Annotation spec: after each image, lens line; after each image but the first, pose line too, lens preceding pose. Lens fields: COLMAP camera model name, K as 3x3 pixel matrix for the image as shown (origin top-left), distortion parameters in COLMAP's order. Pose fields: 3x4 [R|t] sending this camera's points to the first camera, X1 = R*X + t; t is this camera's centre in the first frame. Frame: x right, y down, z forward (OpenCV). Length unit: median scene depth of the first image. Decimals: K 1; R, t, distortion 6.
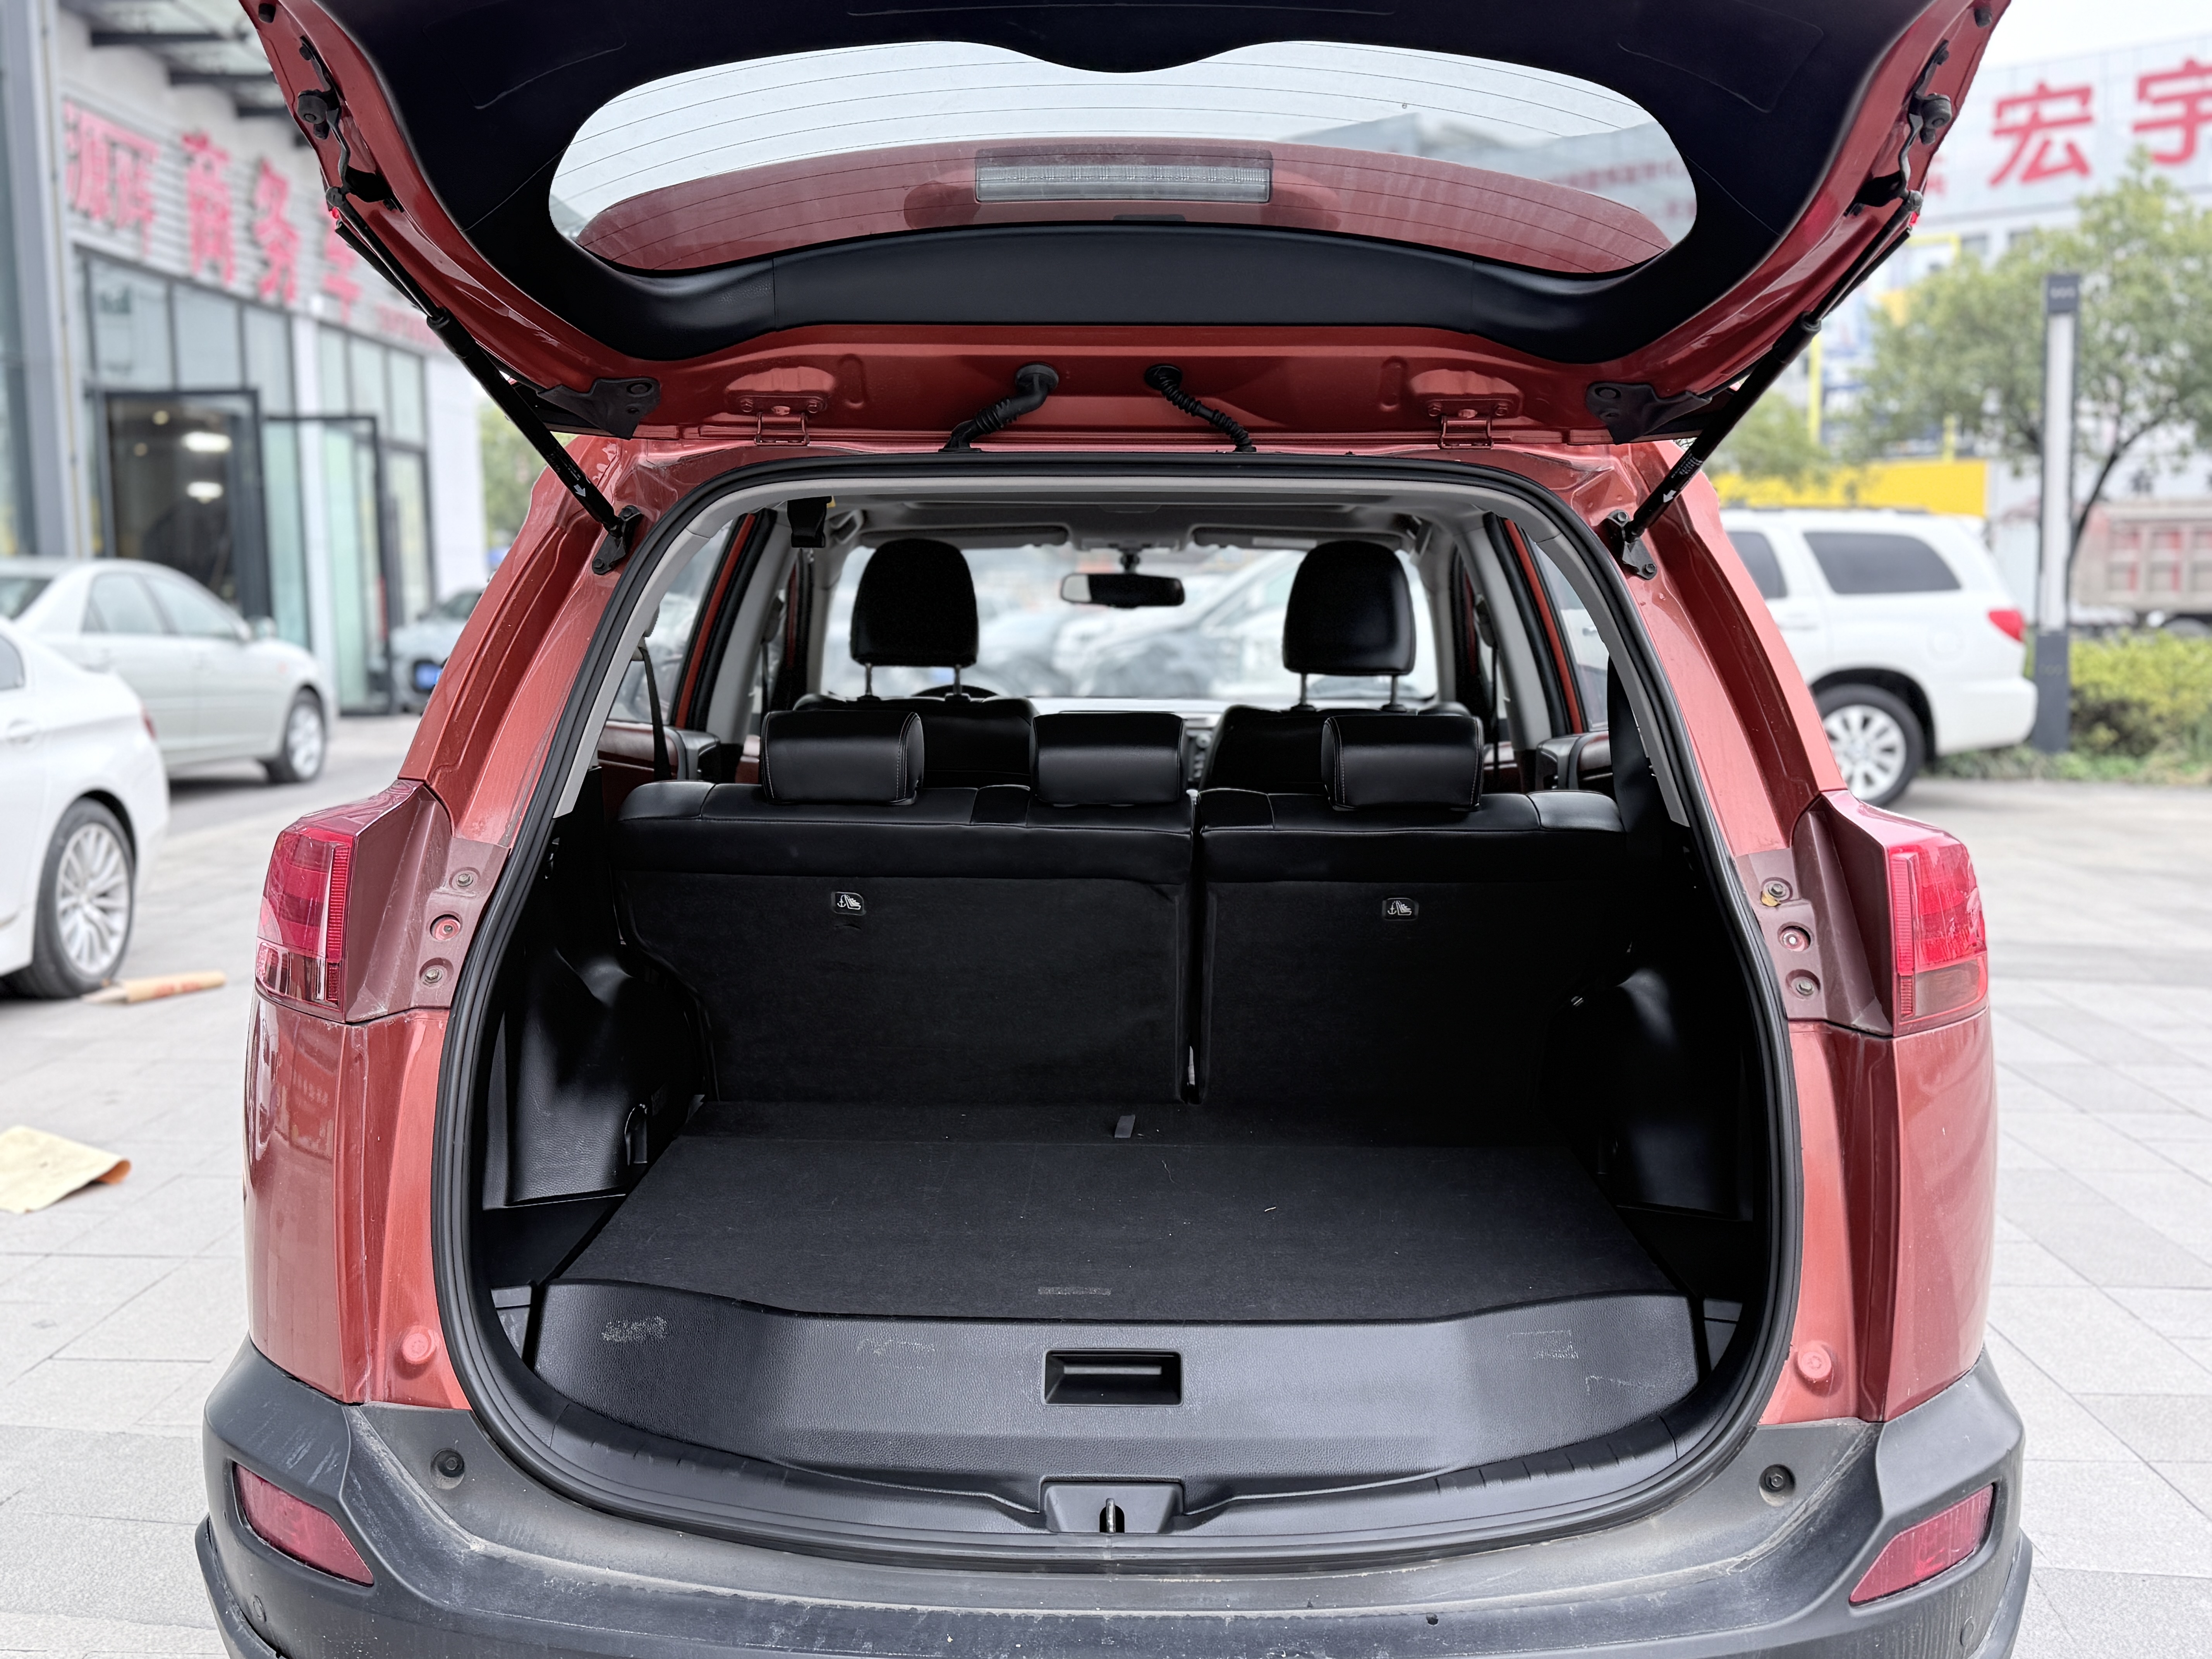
lens RADIAL K [[2372.5, 0, 1106.0], [0, 2372.5, 829.5], [0, 0, 1]] dist [0.102298, 0.000545]
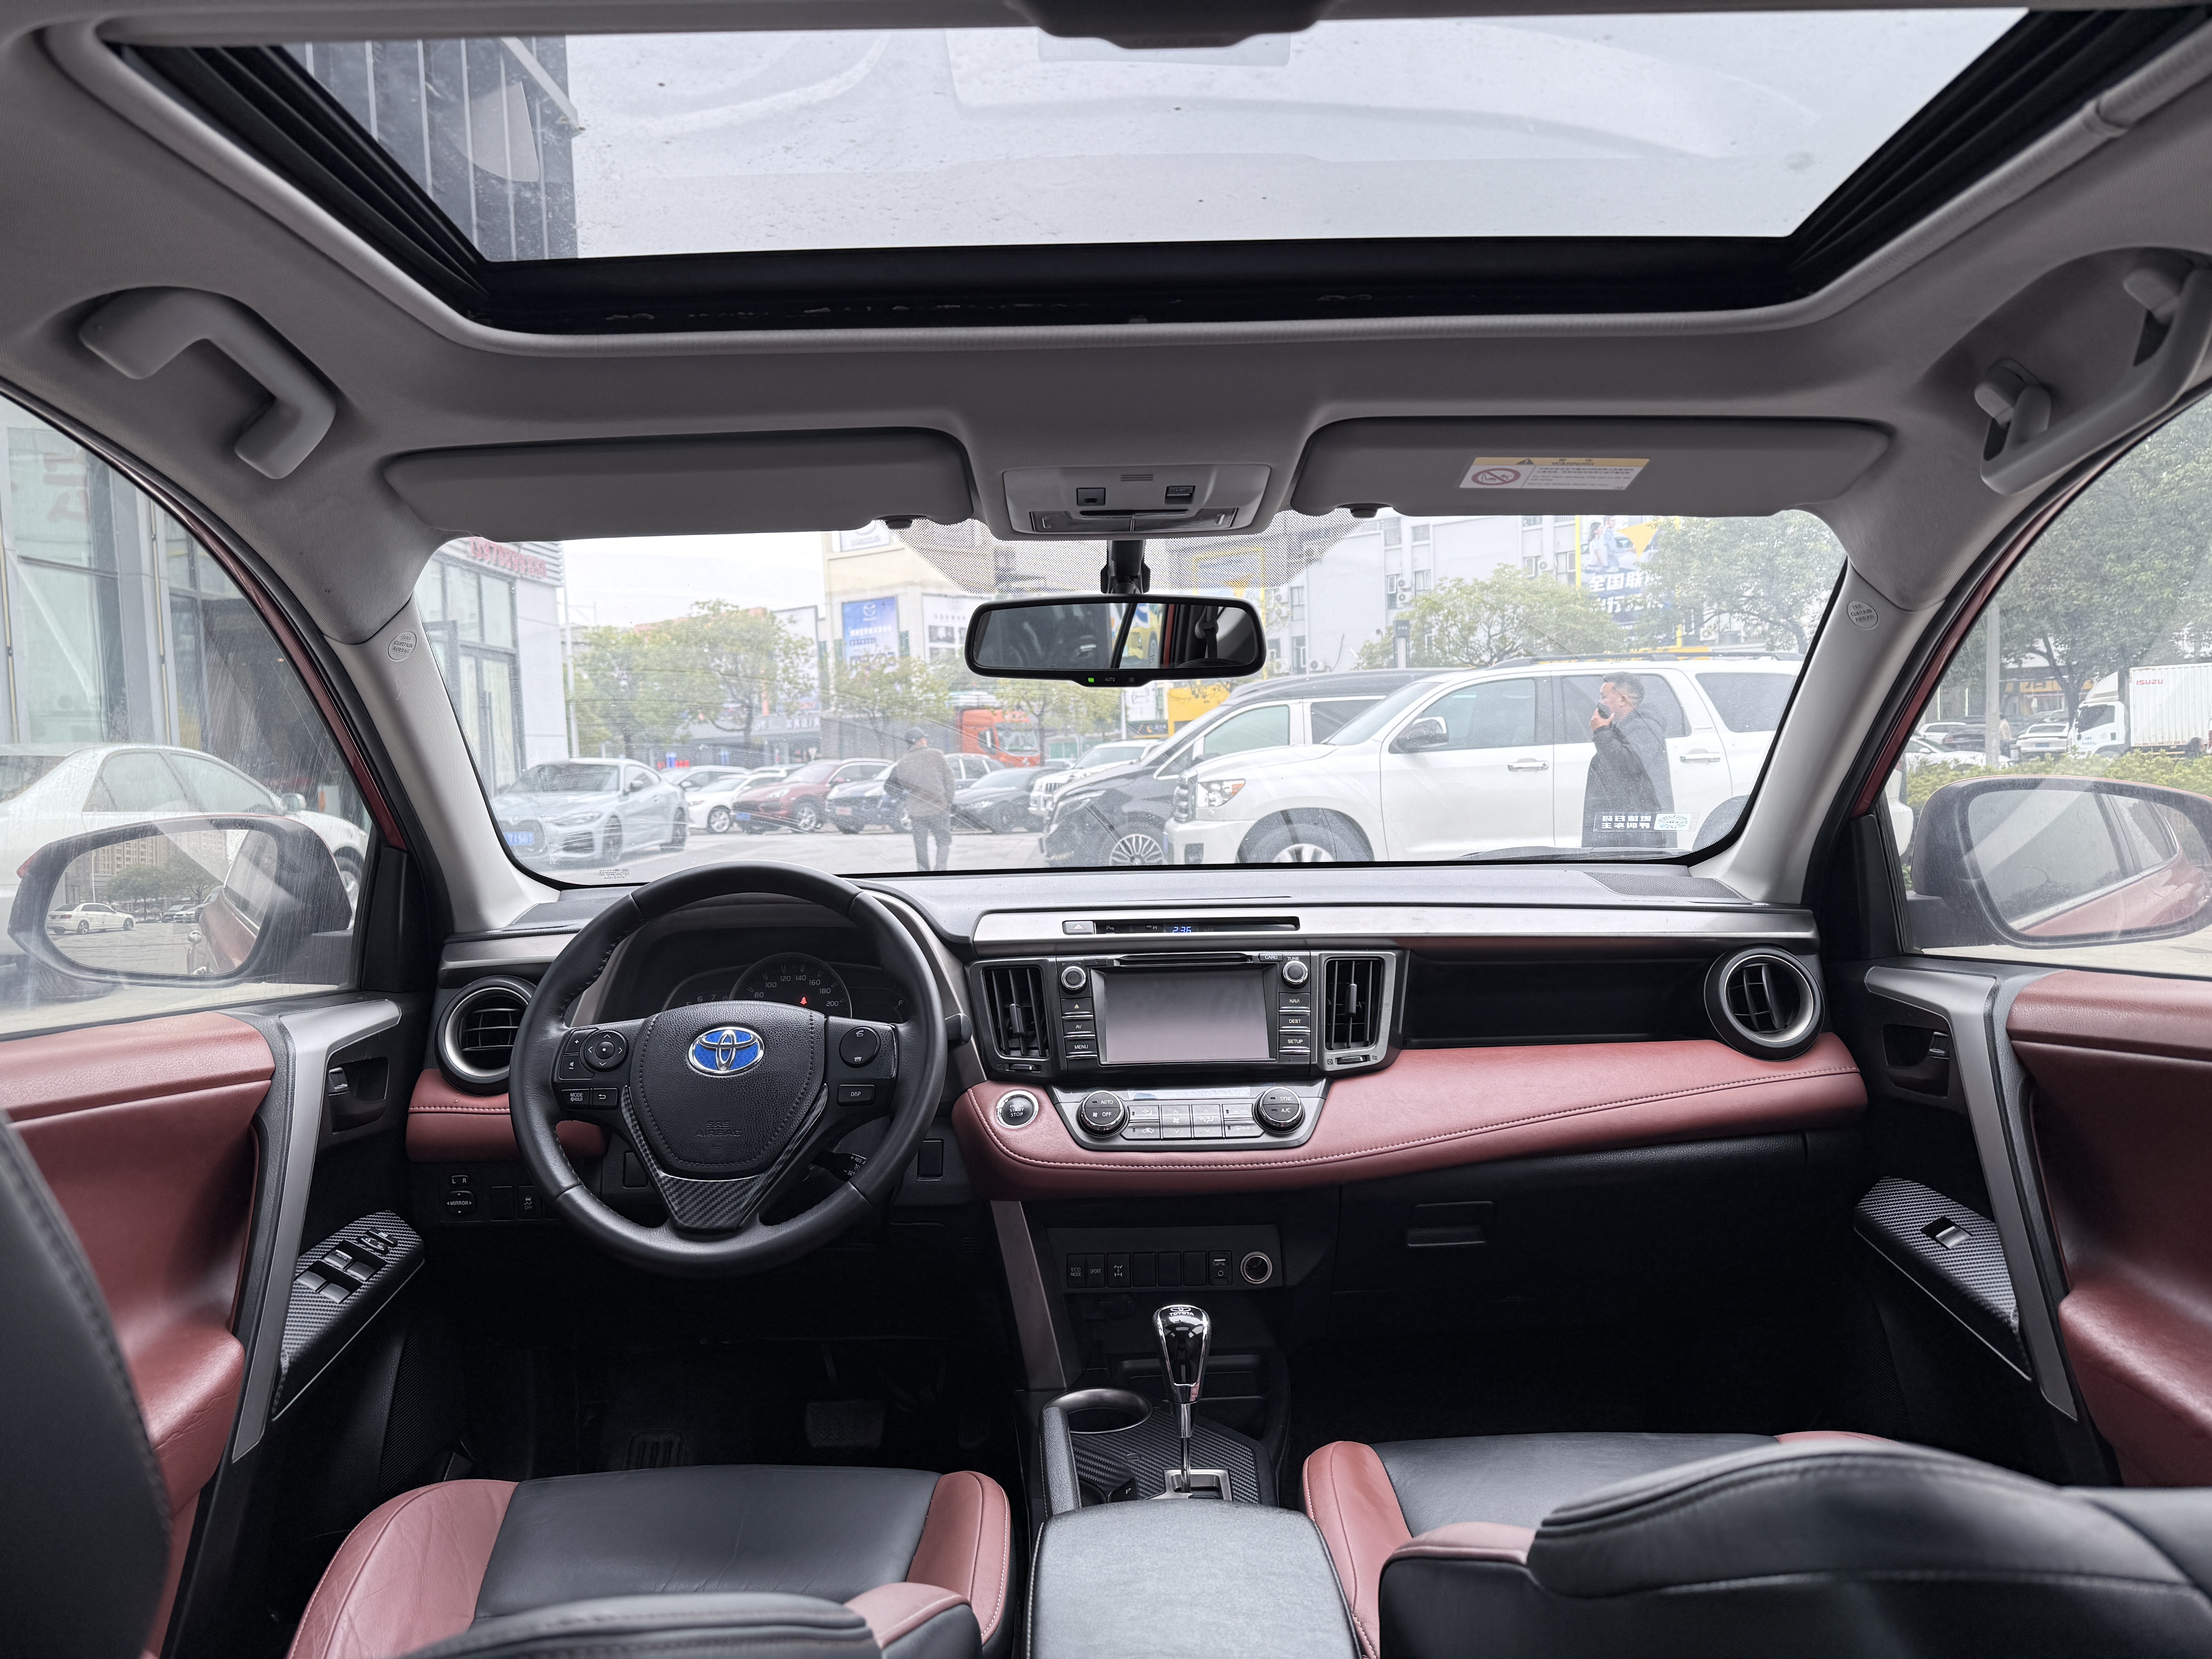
lens RADIAL K [[1531.1, 0, 1106.0], [0, 1531.1, 829.5], [0, 0, 1]] dist [0.147160, -0.244823]
pose [[0.999223, -0.031034, 0.024301, -0.000833], [0.032314, 0.998008, -0.054185, -0.021644], [-0.022571, 0.054928, 0.998235, 0.299452]]
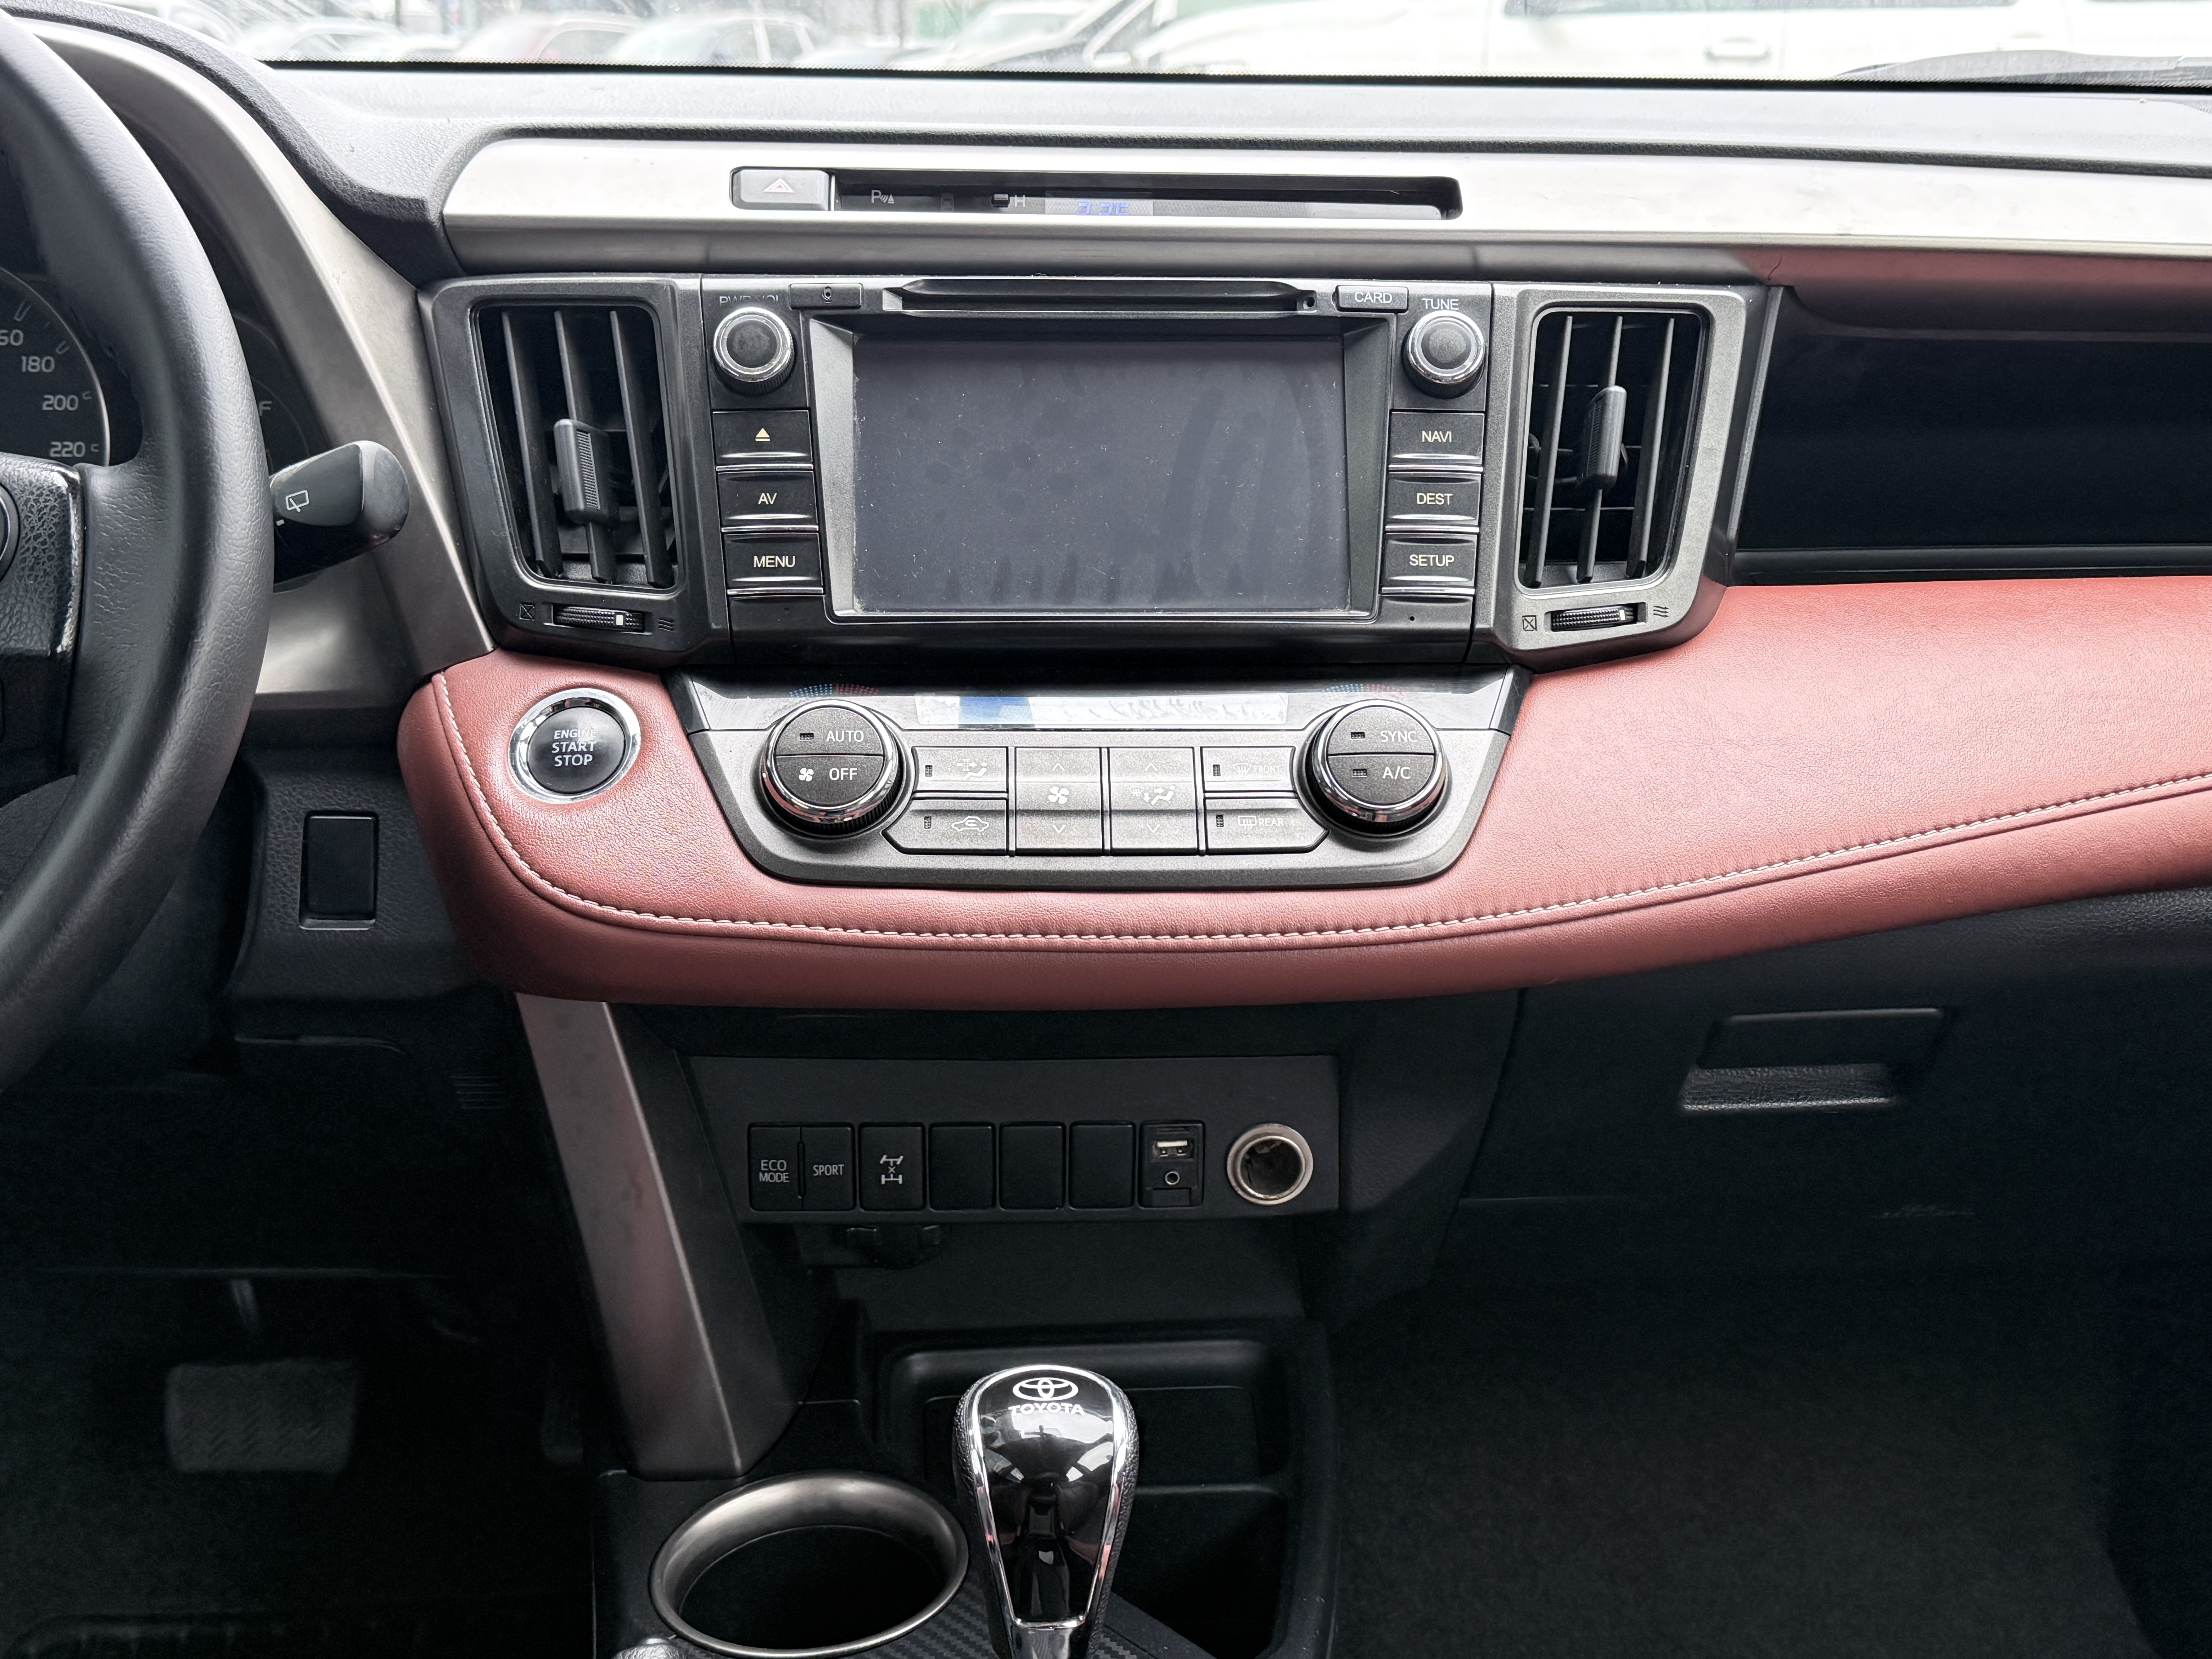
lens RADIAL K [[2357.1, 0, 1106.0], [0, 2357.1, 829.5], [0, 0, 1]] dist [0.209884, -0.481390]
pose [[0.998030, -0.015424, 0.060821, 0.004143], [0.002175, 0.977239, 0.212128, -0.017418], [-0.062708, -0.211578, 0.975347, 0.358668]]
